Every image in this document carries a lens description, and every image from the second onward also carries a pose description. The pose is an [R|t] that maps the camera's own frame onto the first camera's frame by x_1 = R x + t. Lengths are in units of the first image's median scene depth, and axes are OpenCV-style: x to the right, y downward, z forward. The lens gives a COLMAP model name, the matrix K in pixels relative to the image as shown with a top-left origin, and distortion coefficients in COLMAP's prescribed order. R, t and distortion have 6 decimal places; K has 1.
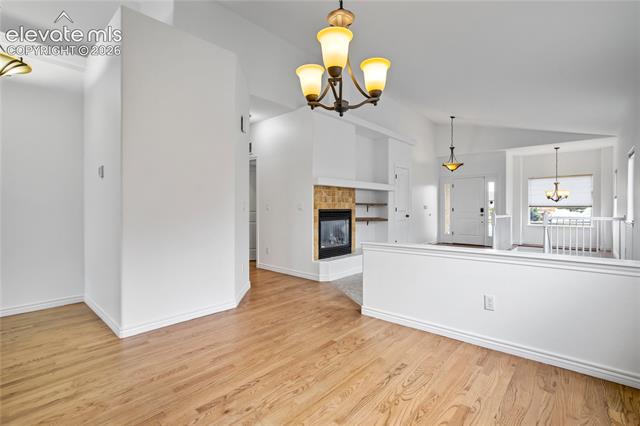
lens RADIAL K [[302.4, 0, 323.1], [0, 302.4, 210.8], [0, 0, 1]] dist [-0.033410, 0.014659]
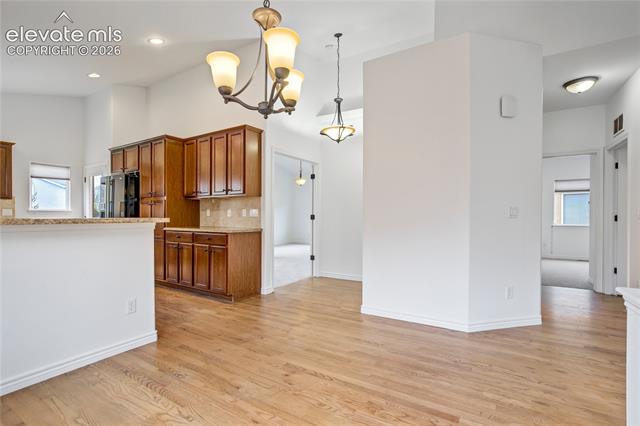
lens RADIAL K [[302.4, 0, 319.6], [0, 302.4, 214.9], [0, 0, 1]] dist [-0.033410, 0.014659]
pose [[0.170183, -0.001063, -0.985412, 0.610169], [-0.011350, 0.999931, -0.003038, 0.001985], [0.985347, 0.011701, 0.170159, 0.593922]]
